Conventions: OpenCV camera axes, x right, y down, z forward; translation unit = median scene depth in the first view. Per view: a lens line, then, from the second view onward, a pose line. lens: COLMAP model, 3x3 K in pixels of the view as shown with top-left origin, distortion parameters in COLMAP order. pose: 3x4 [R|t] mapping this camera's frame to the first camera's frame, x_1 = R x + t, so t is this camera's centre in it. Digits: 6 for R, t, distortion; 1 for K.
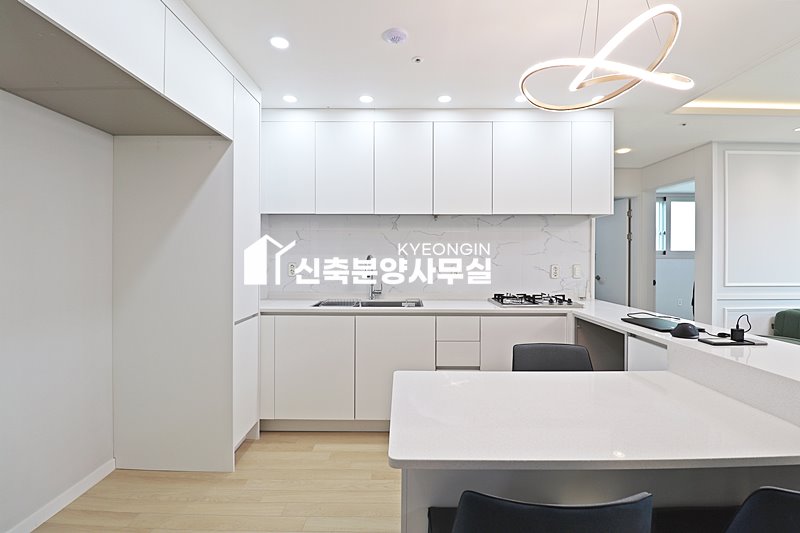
lens RADIAL K [[365.9, 0, 401.9], [0, 365.9, 259.3], [0, 0, 1]] dist [-0.019877, -0.000982]
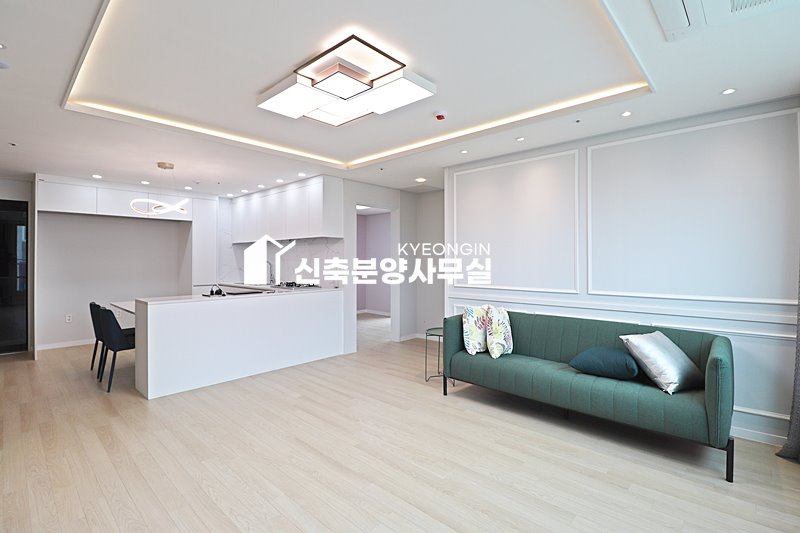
lens RADIAL K [[375.2, 0, 402.2], [0, 375.2, 256.8], [0, 0, 1]] dist [-0.000507, -0.011799]
pose [[0.741578, -0.005105, -0.670847, 1.795001], [0.001633, 0.999982, -0.005803, -0.019107], [0.670864, 0.003208, 0.741573, -0.040293]]
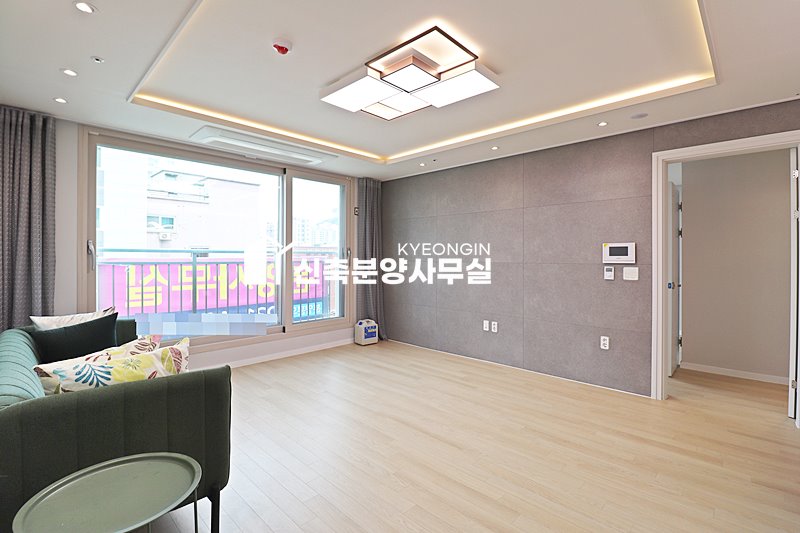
lens RADIAL K [[371.7, 0, 403.8], [0, 371.7, 257.3], [0, 0, 1]] dist [-0.000765, -0.012700]
pose [[-0.730752, -0.000065, 0.682643, 0.604493], [-0.002252, 0.999995, -0.002316, -0.002269], [-0.682639, -0.003230, -0.730749, 1.070912]]
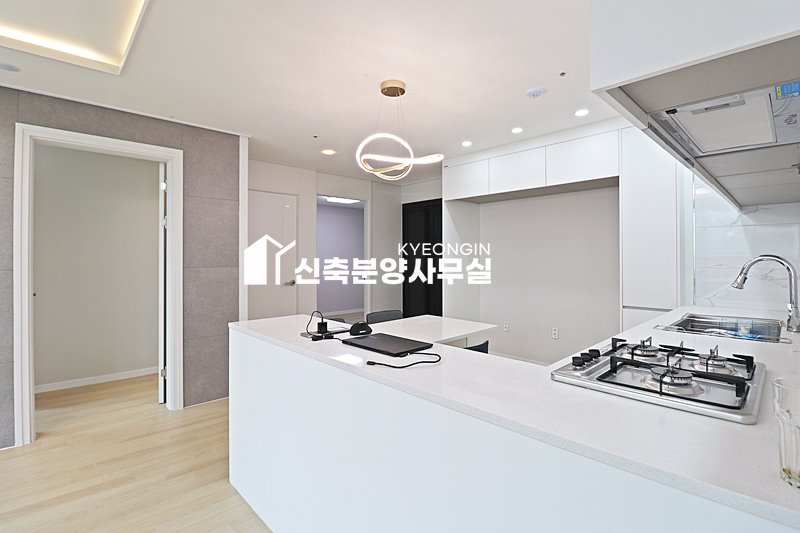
lens RADIAL K [[375.2, 0, 402.2], [0, 375.2, 256.8], [0, 0, 1]] dist [-0.000507, -0.011799]
pose [[-0.719846, -0.000207, -0.694134, 0.755159], [0.003178, 0.999988, -0.003594, -0.008808], [0.694126, -0.004793, -0.719837, 0.967718]]
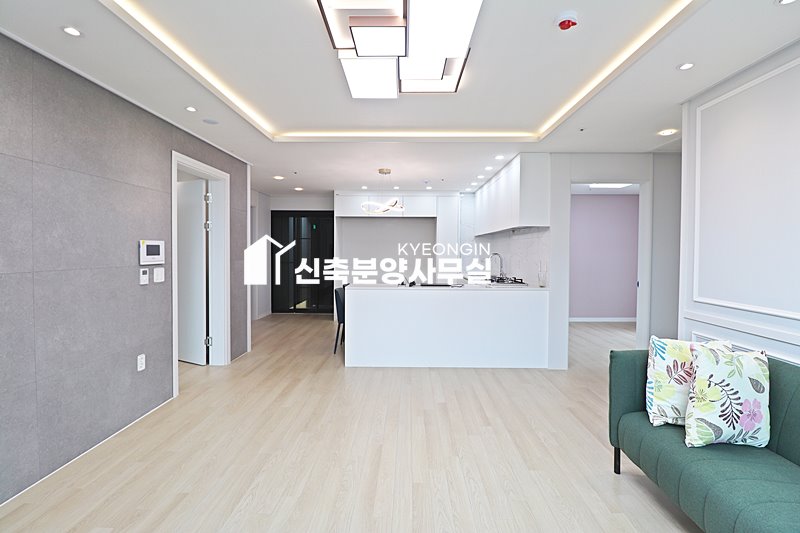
lens RADIAL K [[365.9, 0, 401.9], [0, 365.9, 259.3], [0, 0, 1]] dist [-0.019877, -0.000982]
pose [[-0.005813, 0.025488, -0.999658, 1.802700], [-0.003109, 0.999670, 0.025506, -0.026257], [0.999978, 0.003256, -0.005732, 0.479817]]
